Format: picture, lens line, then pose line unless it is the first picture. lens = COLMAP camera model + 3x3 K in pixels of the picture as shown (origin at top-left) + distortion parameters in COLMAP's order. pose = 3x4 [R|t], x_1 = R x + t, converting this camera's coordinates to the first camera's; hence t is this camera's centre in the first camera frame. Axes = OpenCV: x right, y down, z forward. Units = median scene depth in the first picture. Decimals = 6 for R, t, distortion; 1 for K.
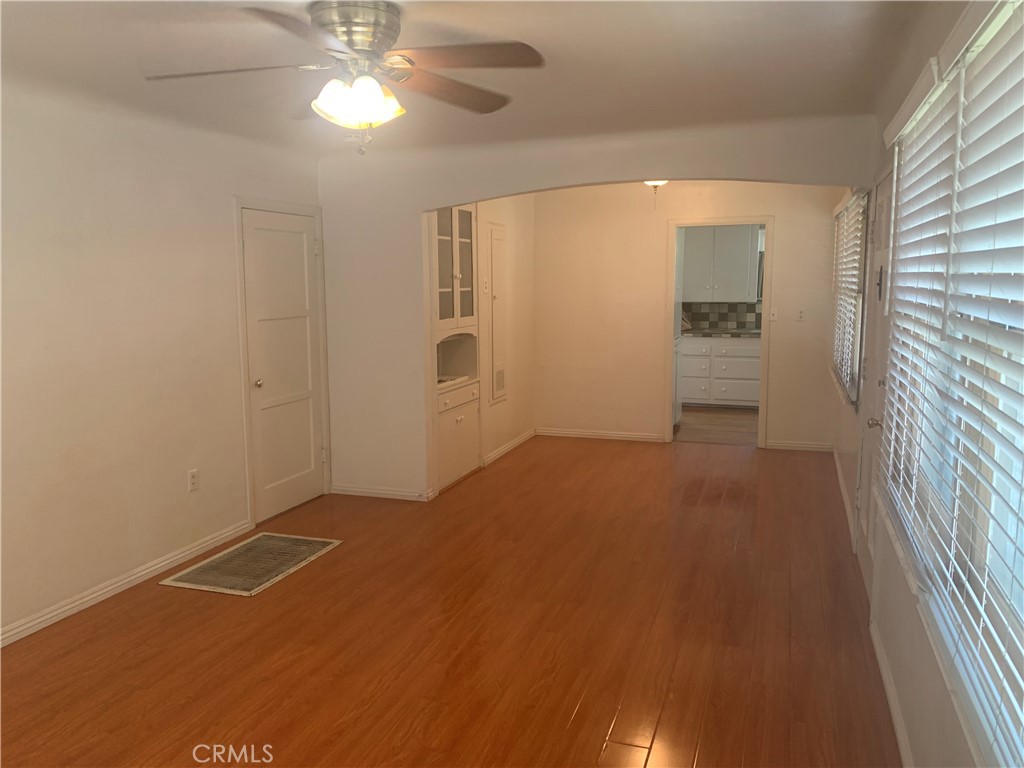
lens RADIAL K [[787.5, 0, 512.0], [0, 787.5, 384.0], [0, 0, 1]] dist [-0.001310, 0.005937]
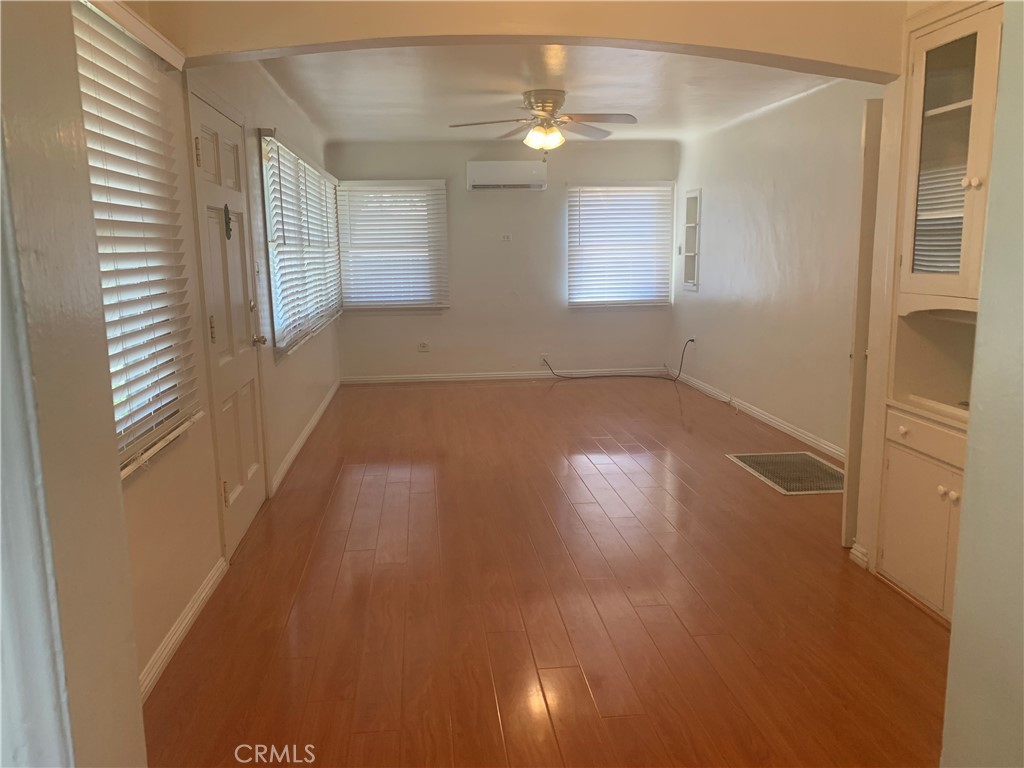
lens RADIAL K [[787.5, 0, 512.0], [0, 787.5, 384.0], [0, 0, 1]] dist [-0.001310, 0.005937]
pose [[-0.897120, 0.095387, -0.431367, 0.495432], [-0.040390, 0.954615, 0.295090, -0.199457], [0.439937, 0.282154, -0.852552, 1.742341]]
